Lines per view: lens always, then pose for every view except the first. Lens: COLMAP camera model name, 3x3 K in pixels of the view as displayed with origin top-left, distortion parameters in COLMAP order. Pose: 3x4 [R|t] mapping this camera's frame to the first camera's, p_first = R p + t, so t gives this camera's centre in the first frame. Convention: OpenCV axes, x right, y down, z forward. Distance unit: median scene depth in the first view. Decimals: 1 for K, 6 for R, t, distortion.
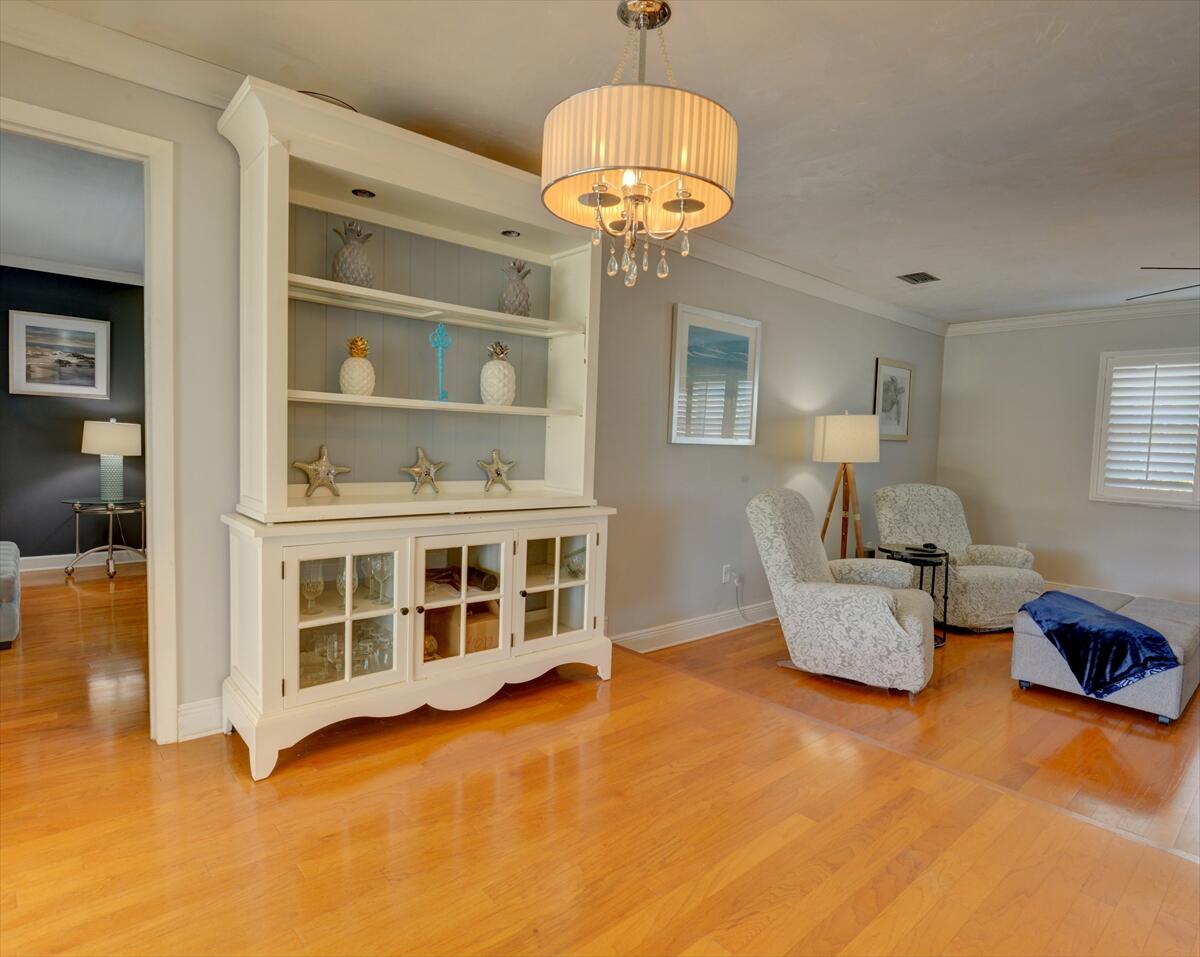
lens RADIAL K [[660.6, 0, 598.3], [0, 660.6, 483.0], [0, 0, 1]] dist [-0.009229, -0.005584]
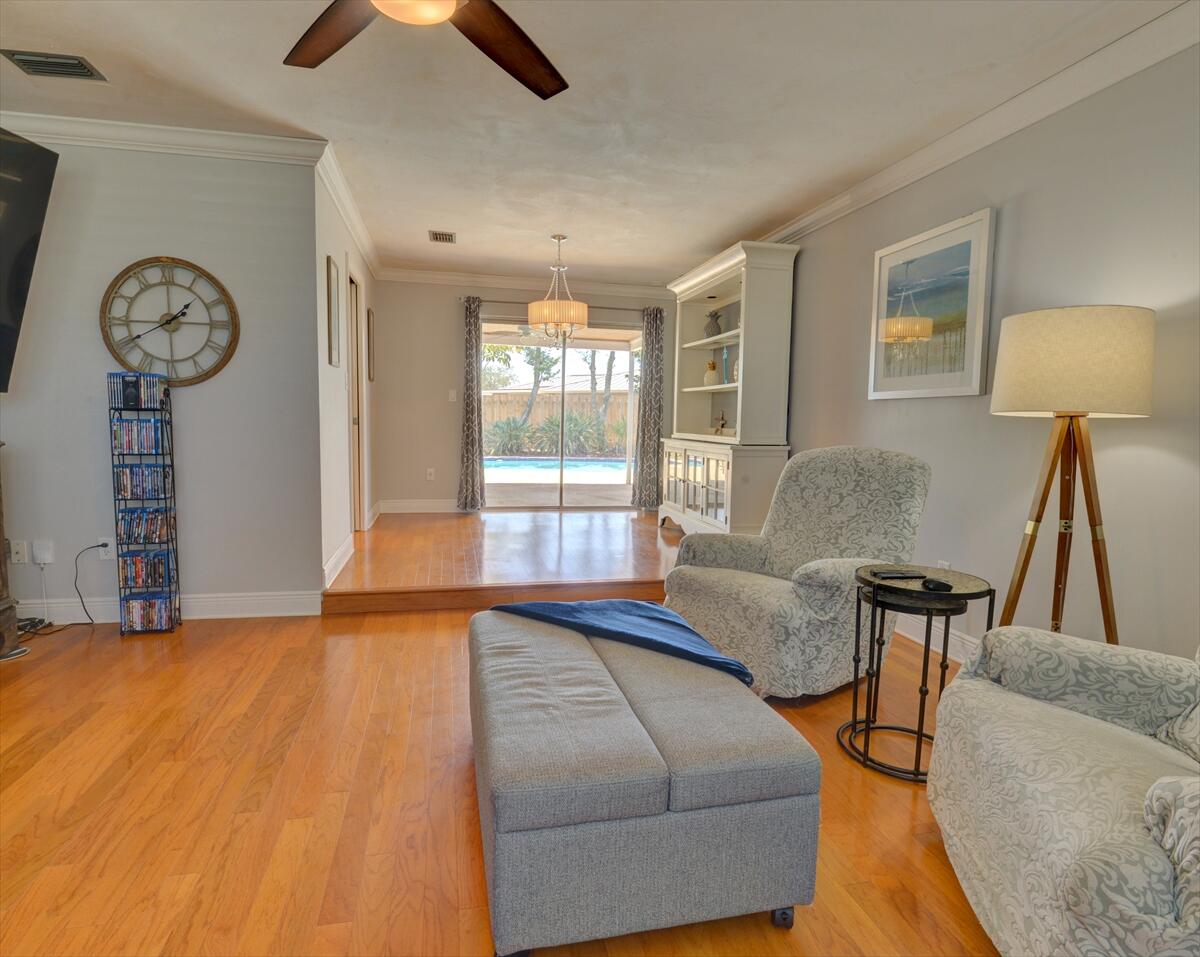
lens RADIAL K [[660.6, 0, 598.3], [0, 660.6, 483.0], [0, 0, 1]] dist [-0.009229, -0.005584]
pose [[-0.472234, 0.045505, -0.880298, 1.560441], [-0.090518, 0.990884, 0.099780, -0.000929], [0.876813, 0.126802, -0.463810, 1.518117]]
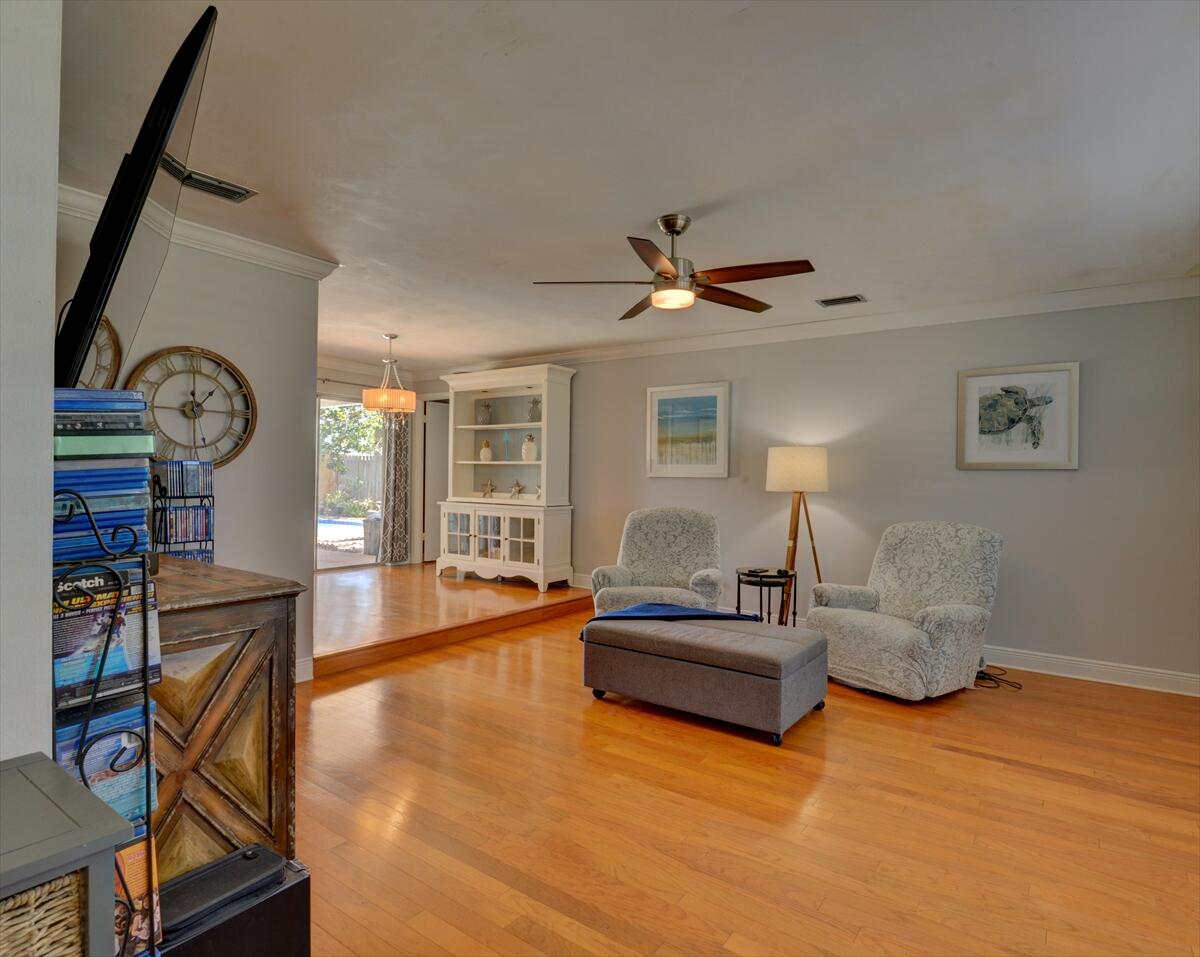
lens RADIAL K [[660.6, 0, 598.3], [0, 660.6, 483.0], [0, 0, 1]] dist [-0.009229, -0.005584]
pose [[0.222126, -0.017883, -0.974854, 2.186759], [-0.071479, 0.996843, -0.034573, 0.022019], [0.972394, 0.077361, 0.220147, 0.744029]]
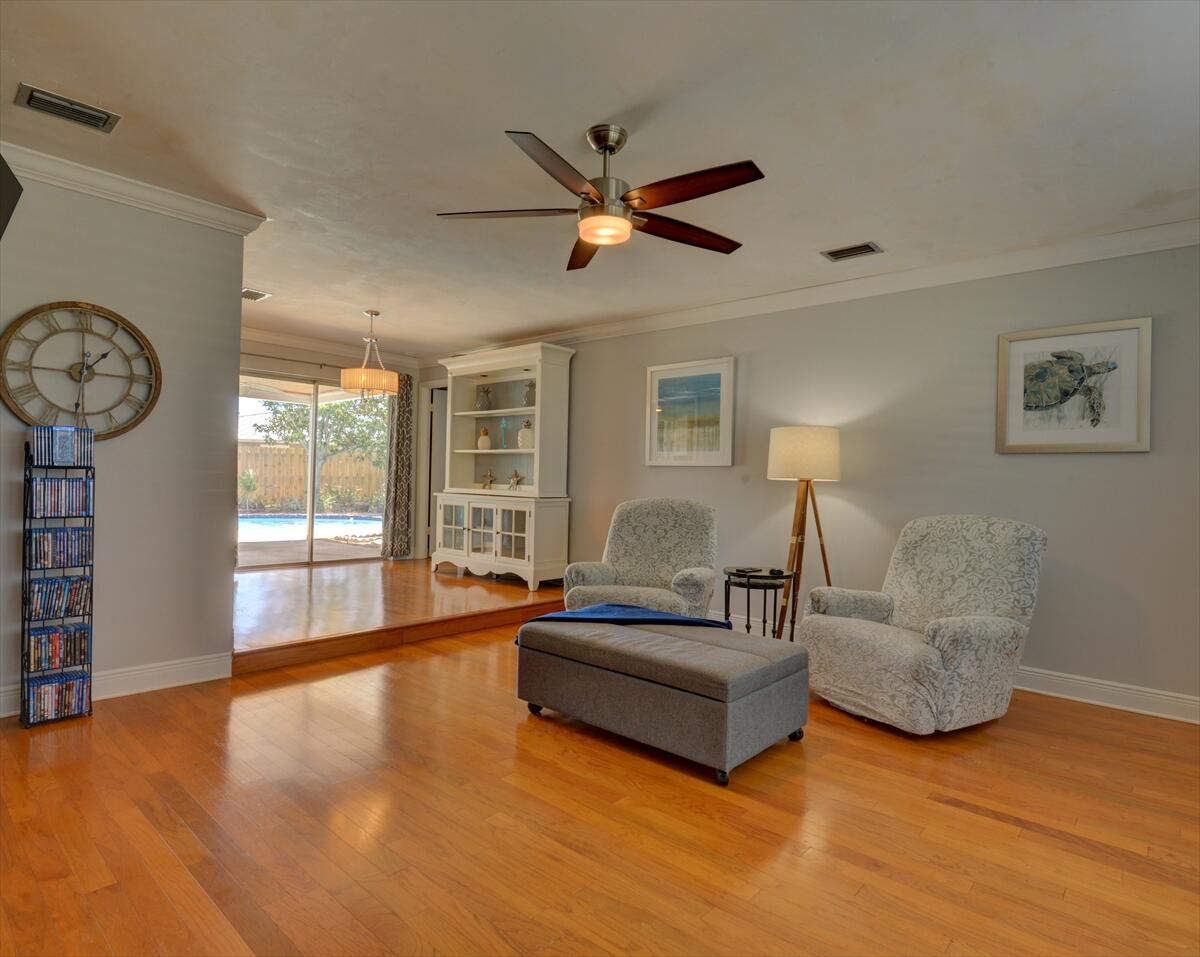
lens RADIAL K [[660.6, 0, 598.3], [0, 660.6, 483.0], [0, 0, 1]] dist [-0.009229, -0.005584]
pose [[0.124226, -0.023278, -0.991981, 2.030147], [-0.086013, 0.995709, -0.034137, 0.044555], [0.988519, 0.089564, 0.121690, 0.997535]]
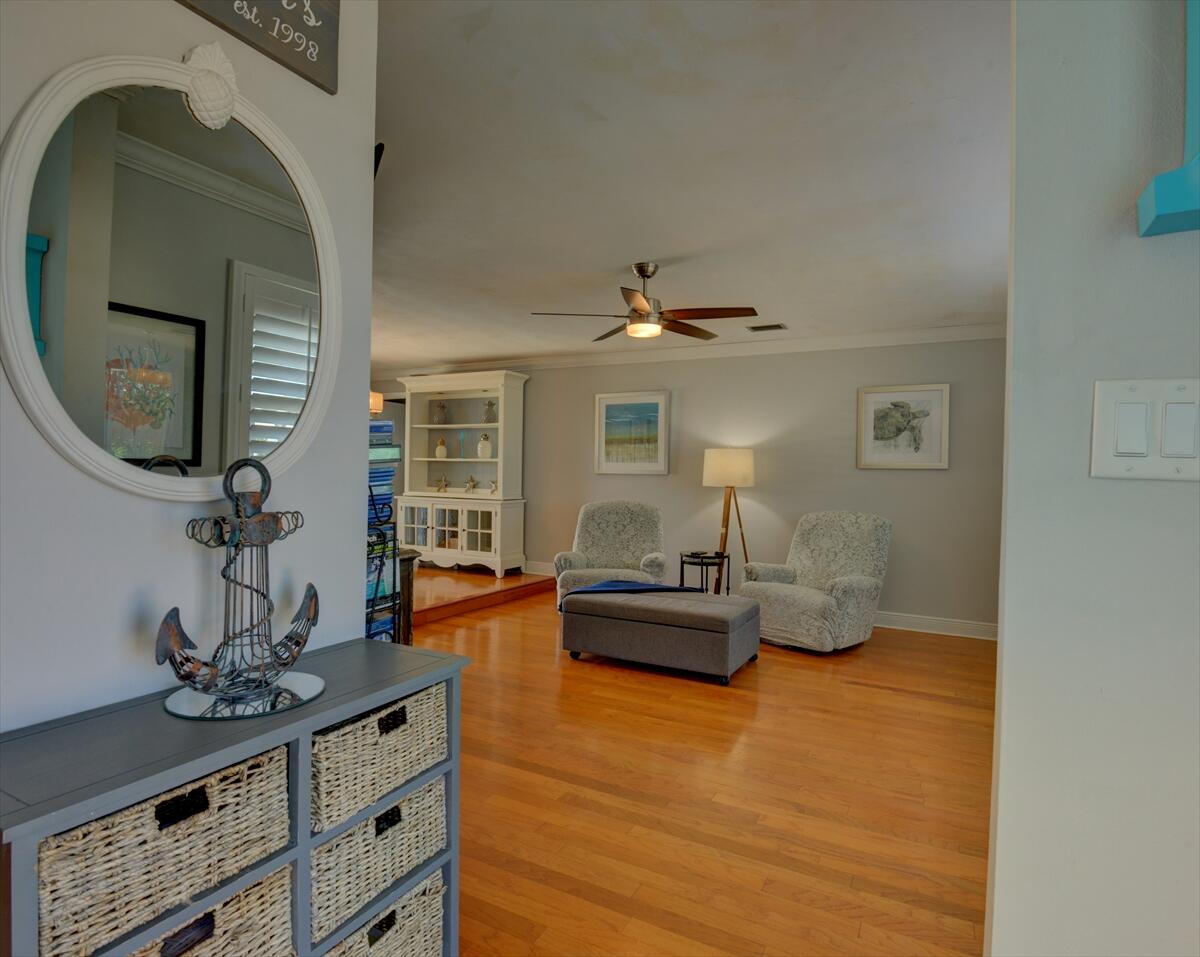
lens RADIAL K [[660.6, 0, 598.3], [0, 660.6, 483.0], [0, 0, 1]] dist [-0.009229, -0.005584]
pose [[0.350784, -0.011756, -0.936383, 2.386526], [-0.068705, 0.996903, -0.038254, 0.042380], [0.933933, 0.077753, 0.348890, 0.543960]]
